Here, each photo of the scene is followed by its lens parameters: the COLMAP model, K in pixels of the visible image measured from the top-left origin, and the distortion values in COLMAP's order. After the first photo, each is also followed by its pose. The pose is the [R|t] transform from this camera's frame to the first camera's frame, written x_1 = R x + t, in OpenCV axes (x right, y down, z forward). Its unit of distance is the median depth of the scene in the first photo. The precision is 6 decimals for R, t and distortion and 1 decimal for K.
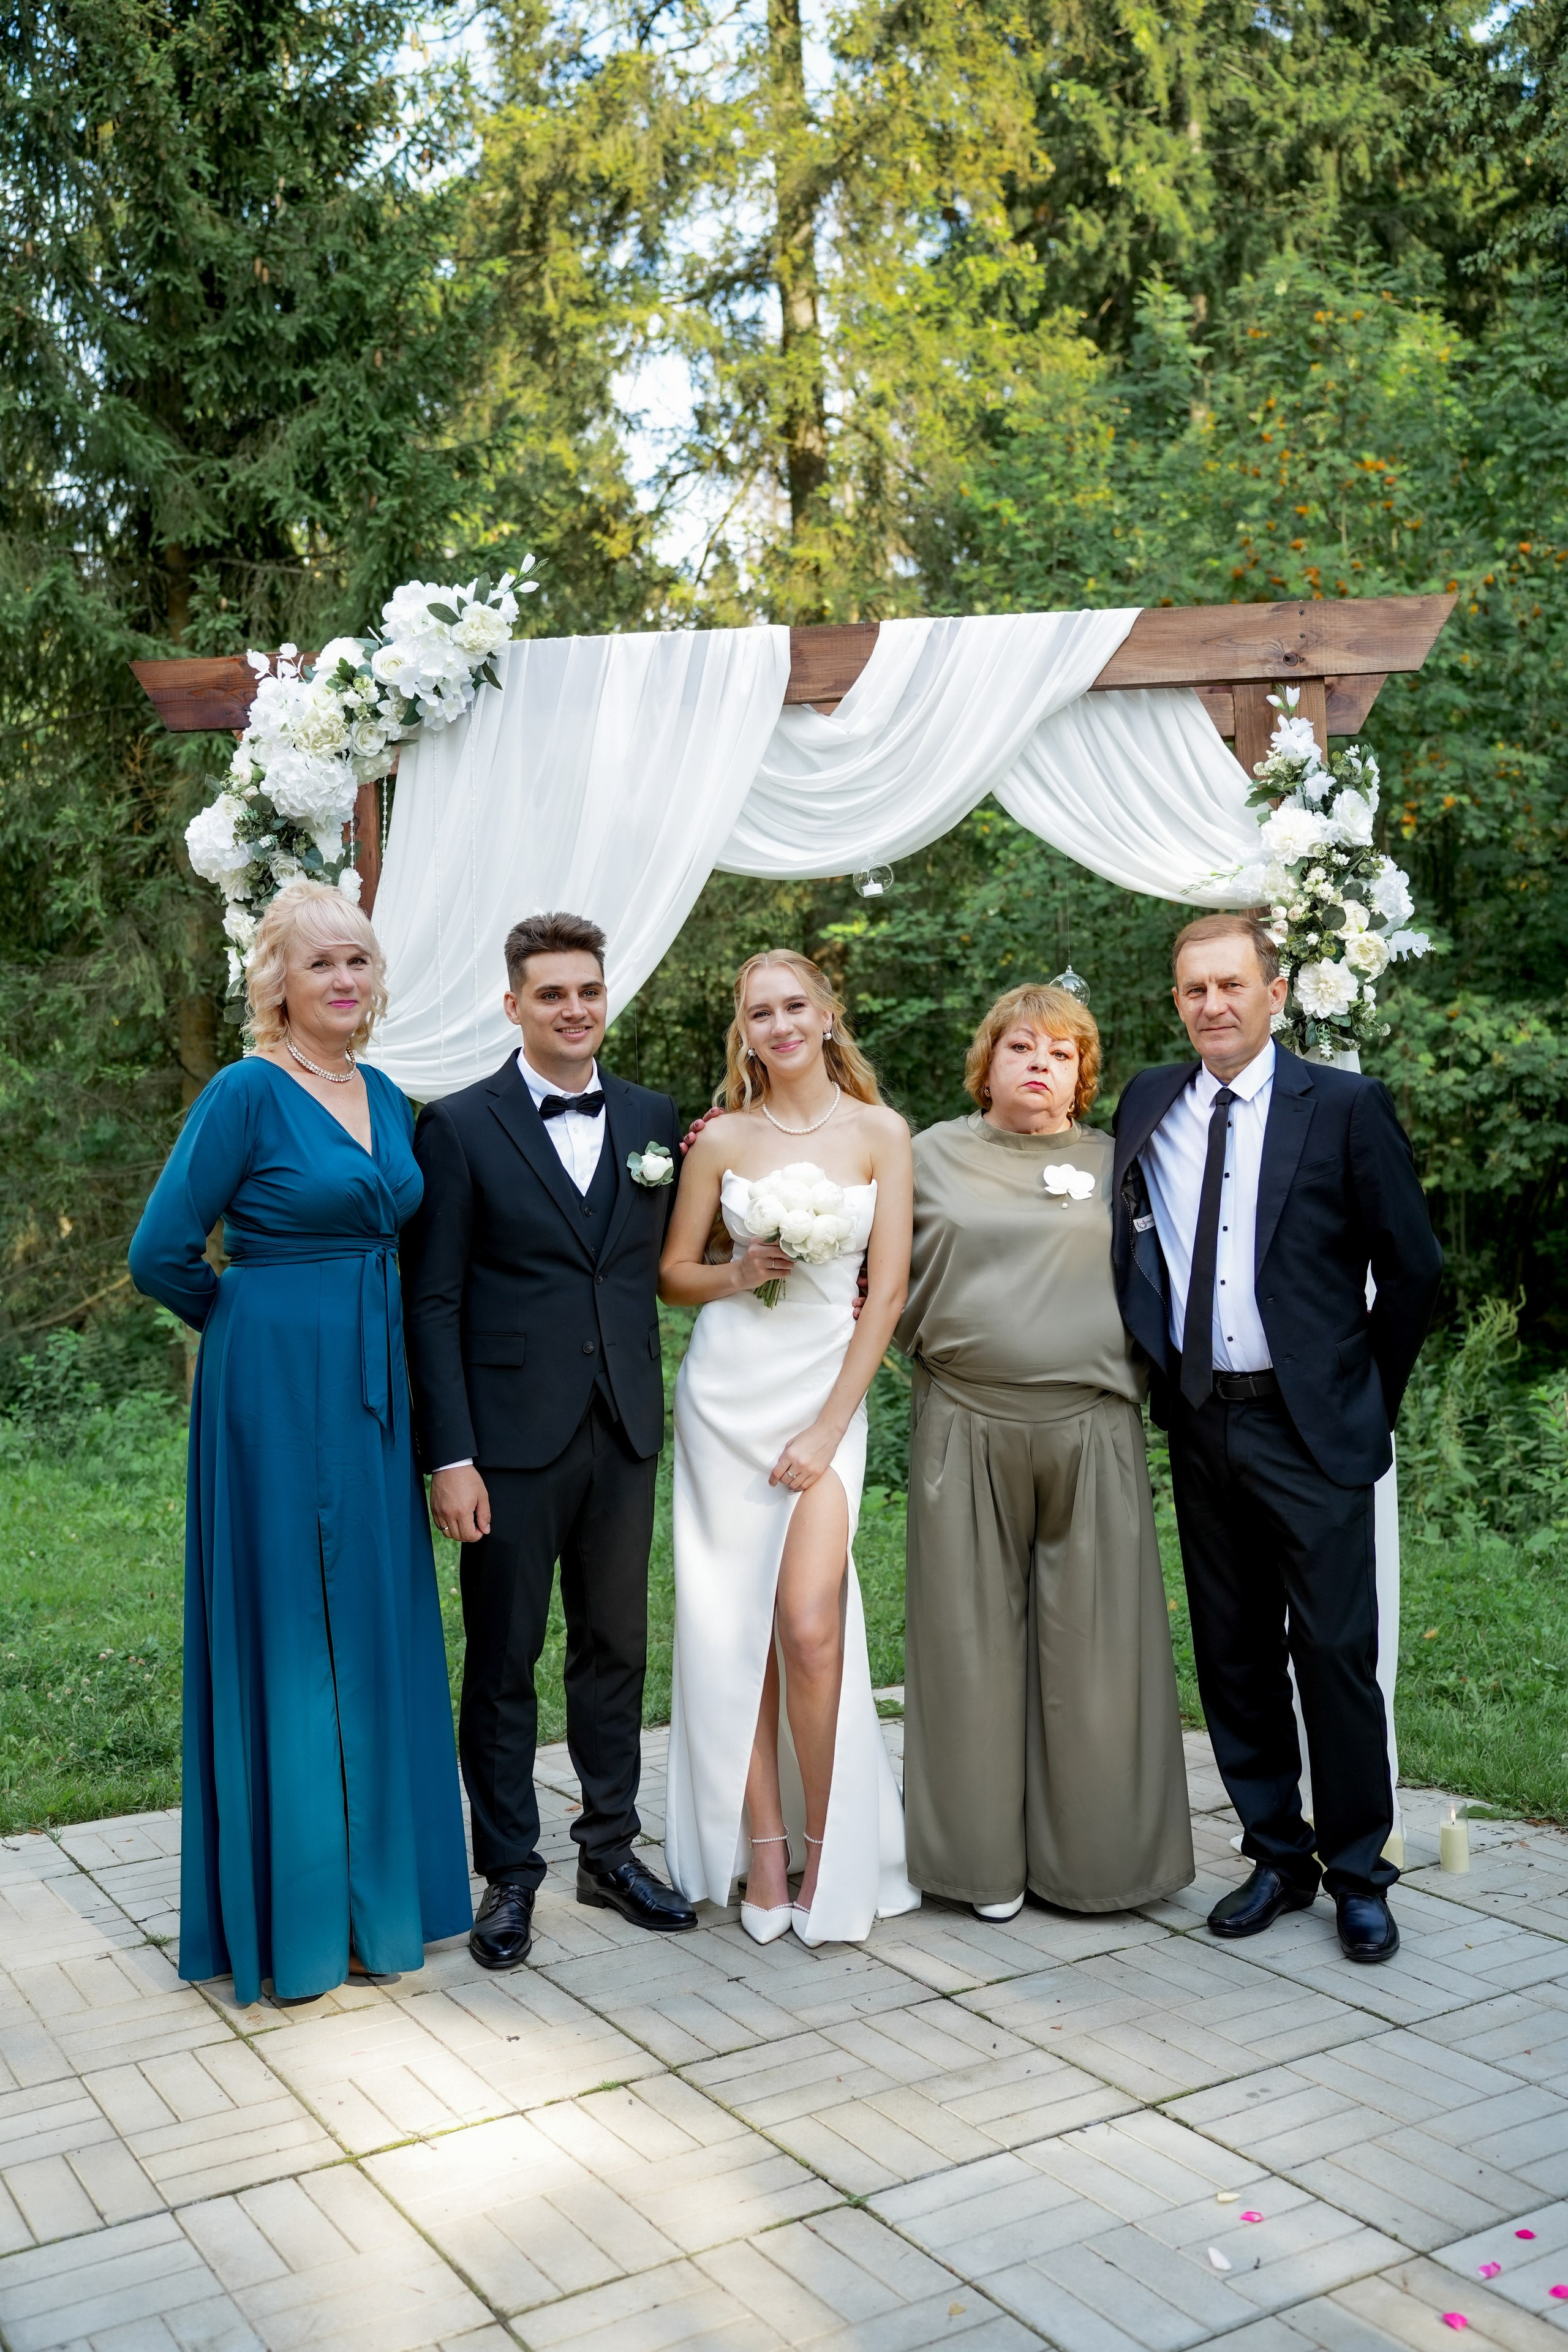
lens RADIAL K [[2217.2, 0, 781.6], [0, 2217.2, 1191.0], [0, 0, 1]] dist [-0.009923, 0.014439]
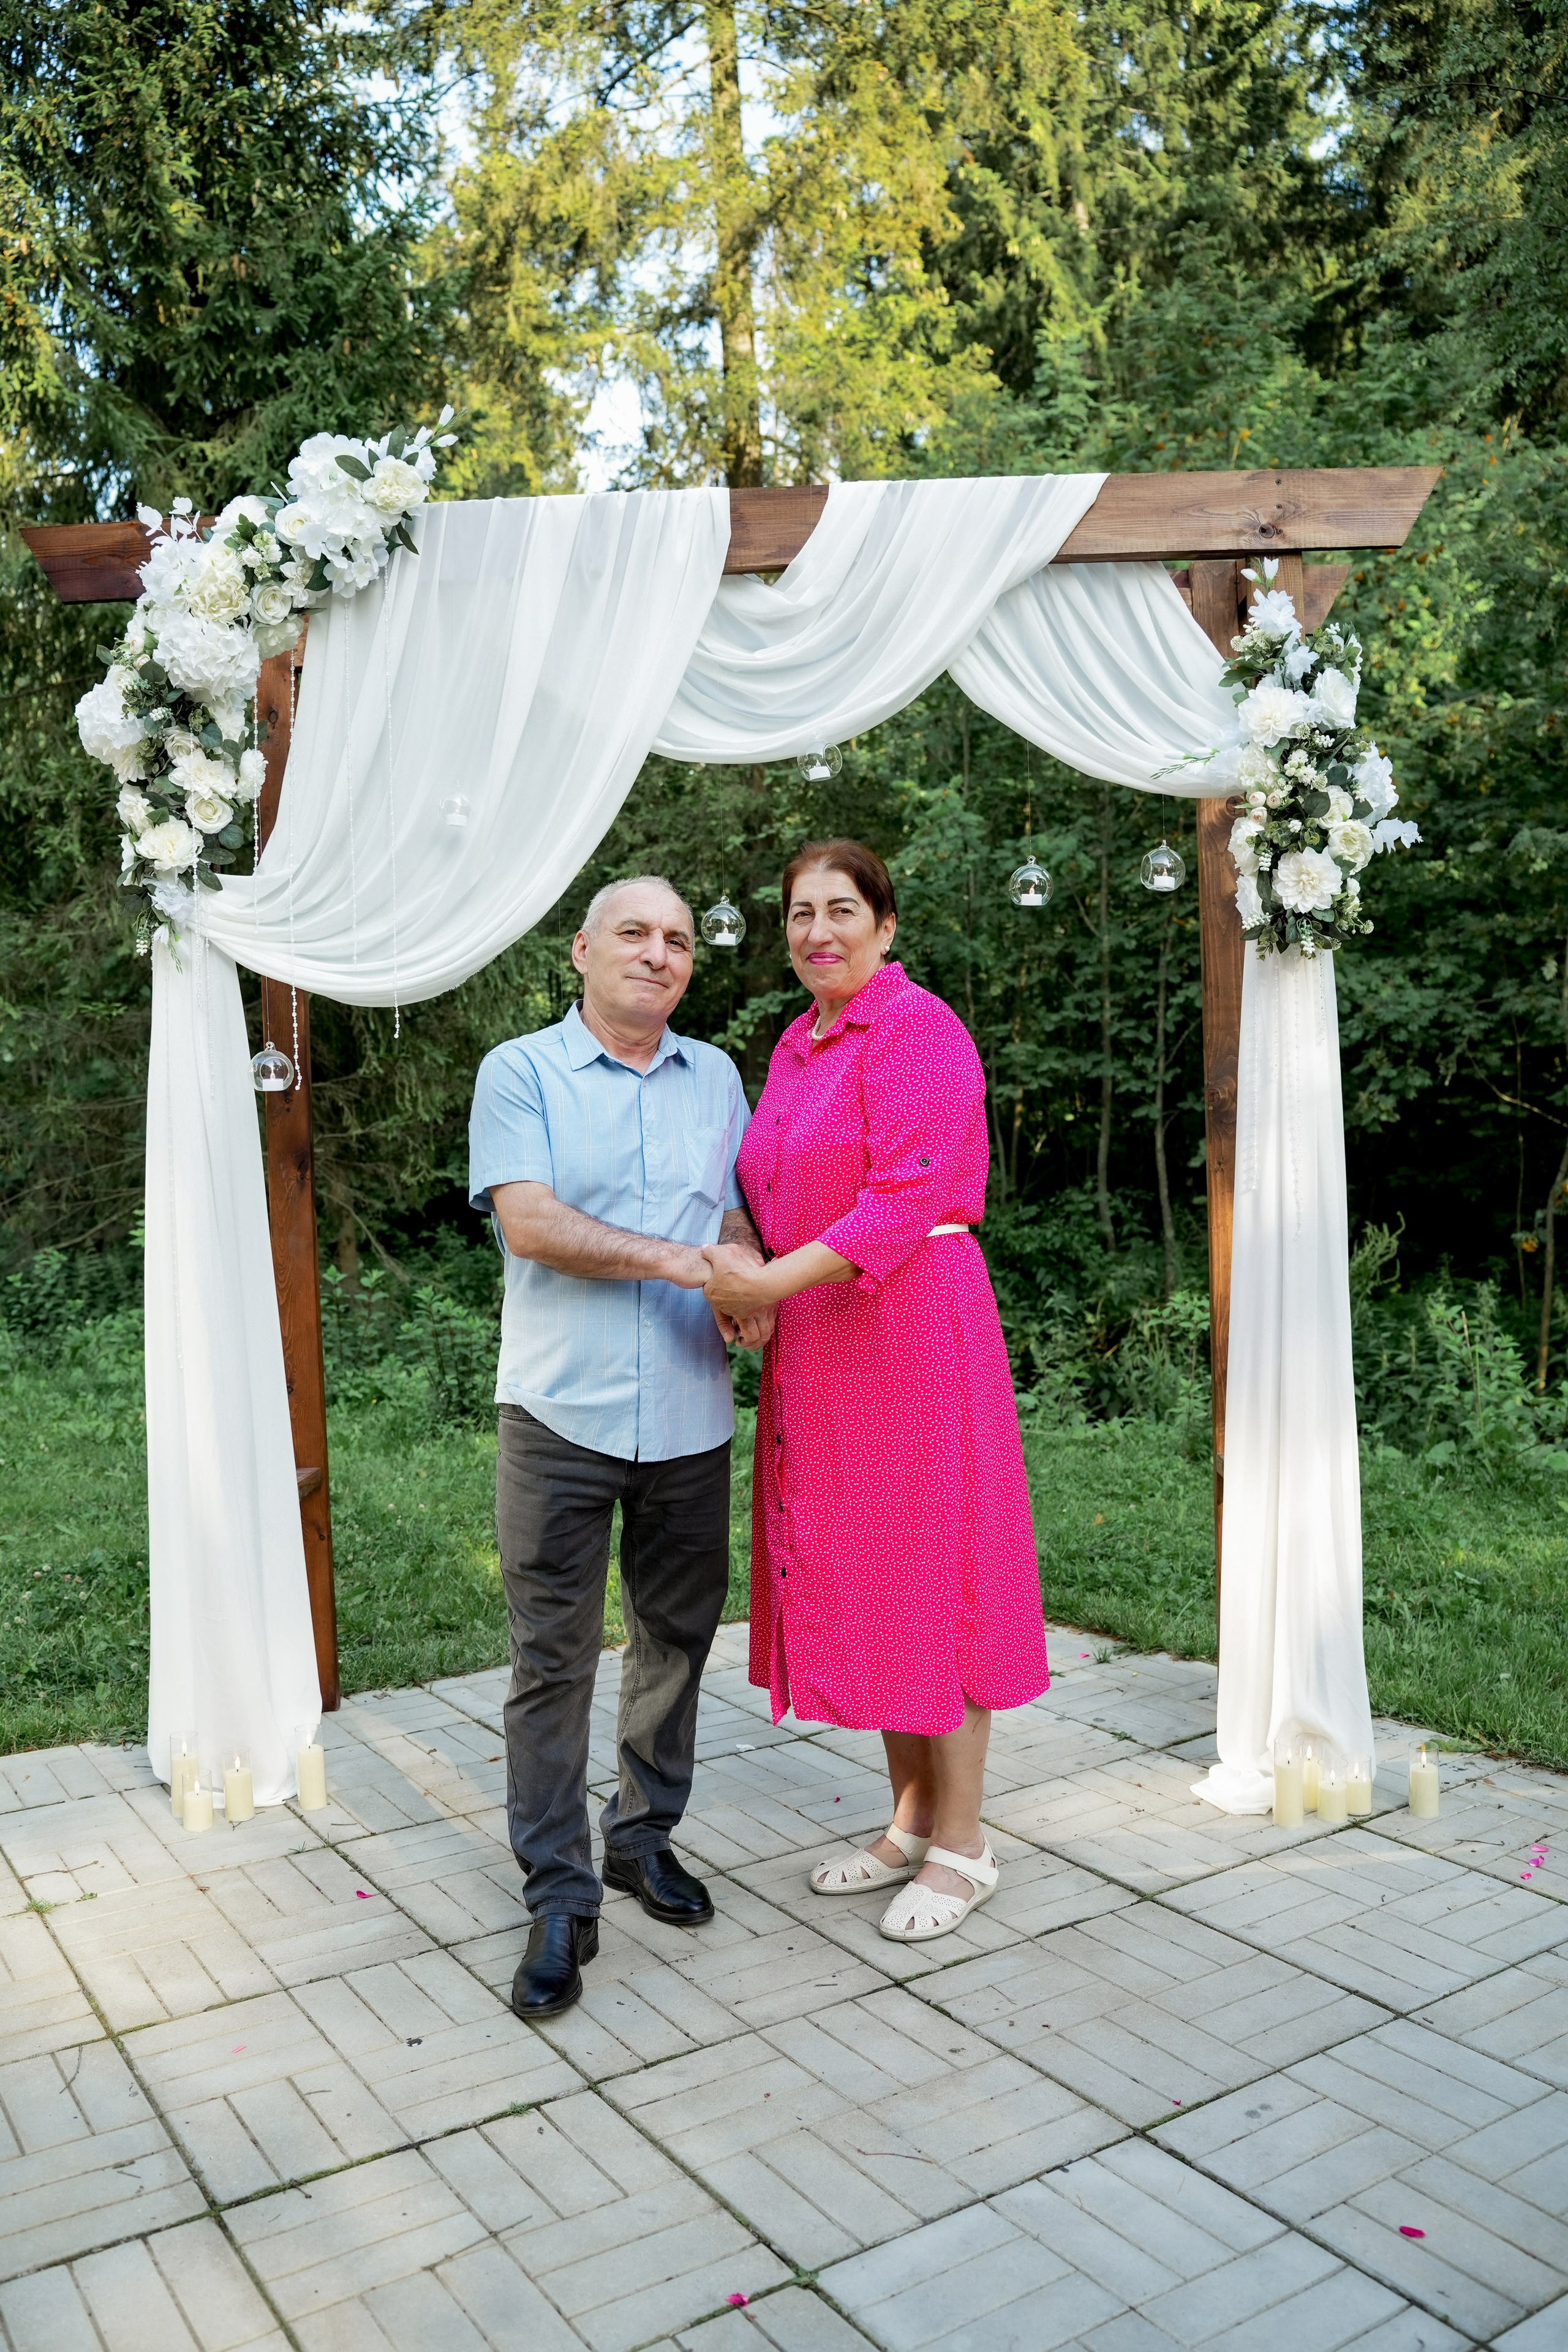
lens RADIAL K [[1891.0, 0, 783.8], [0, 1891.0, 1190.5], [0, 0, 1]] dist [-0.087581, 0.038591]
pose [[0.999403, 0.002996, 0.034410, 0.000058], [-0.003992, 0.999574, 0.028905, 0.015463], [-0.034309, -0.029025, 0.998990, 0.208217]]
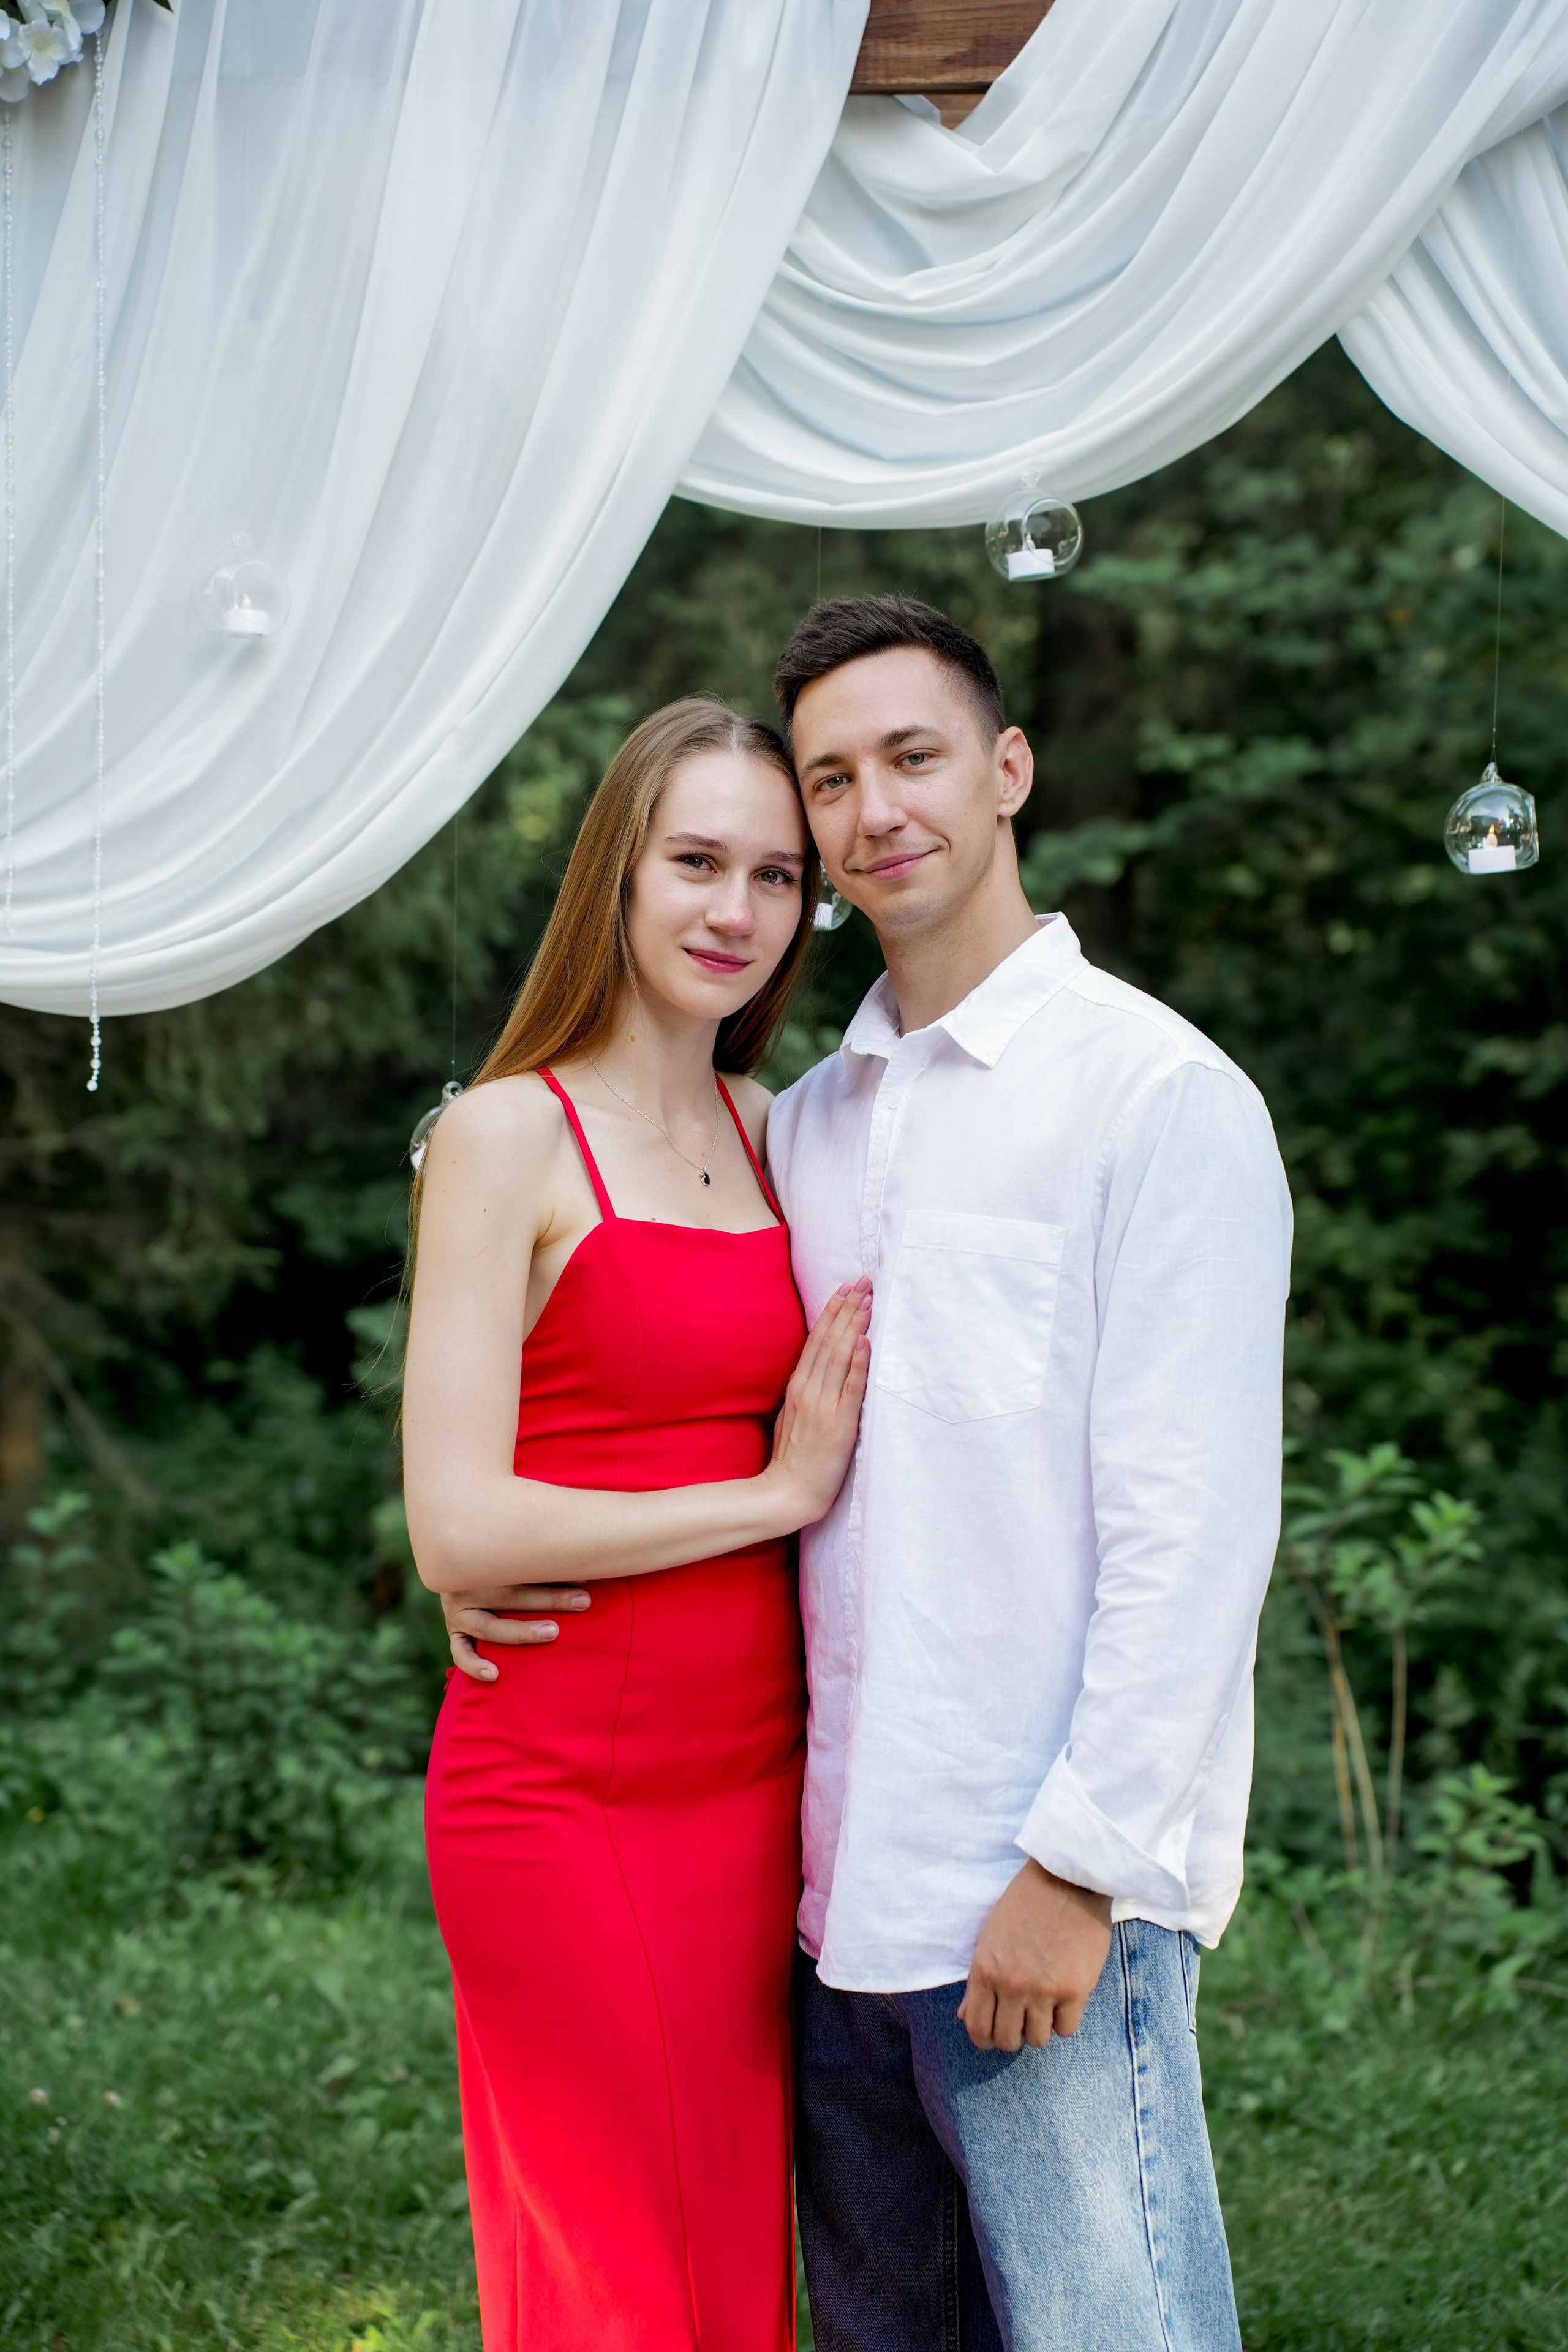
lens RADIAL K [[4803.8, 0, 799.5], [0, 4803.8, 1173.2], [0, 0, 1]] dist [0.625474, 0.361928]
pose [[0.997547, 0.056706, -0.041045, 0.041043], [-0.056209, 0.998332, 0.013149, -0.028437], [0.041722, -0.010809, 0.999071, 0.066394]]
